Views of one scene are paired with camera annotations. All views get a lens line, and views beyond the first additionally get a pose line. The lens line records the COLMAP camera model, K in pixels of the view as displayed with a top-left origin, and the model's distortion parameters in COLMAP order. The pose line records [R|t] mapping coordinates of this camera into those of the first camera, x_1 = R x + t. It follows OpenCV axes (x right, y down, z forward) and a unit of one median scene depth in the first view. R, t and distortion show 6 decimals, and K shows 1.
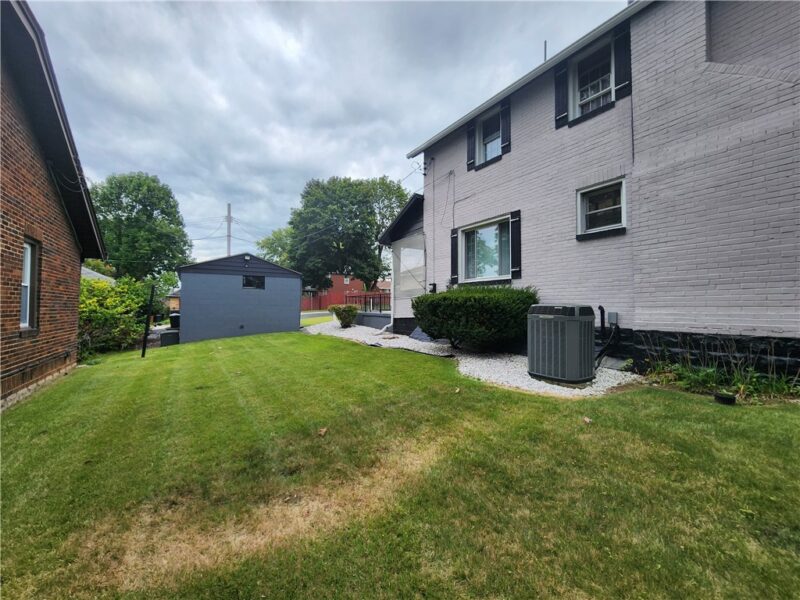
lens RADIAL K [[328.4, 0, 402.8], [0, 328.4, 301.0], [0, 0, 1]] dist [-0.000063, 0.000770]
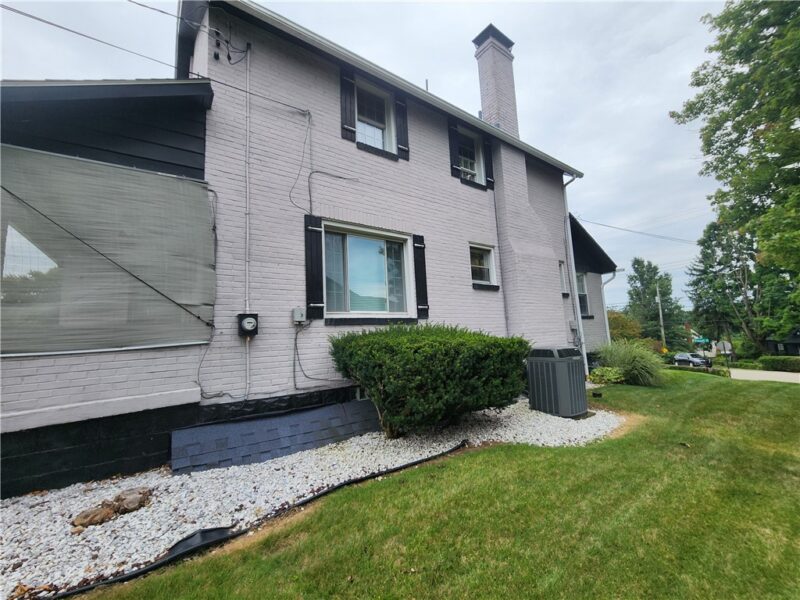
lens RADIAL K [[318.8, 0, 397.6], [0, 318.8, 298.3], [0, 0, 1]] dist [0.000330, 0.000085]
pose [[-0.003952, 0.120012, 0.992765, -0.409823], [0.020340, 0.992577, -0.119909, -0.025292], [-0.999785, 0.019719, -0.006364, 1.033109]]
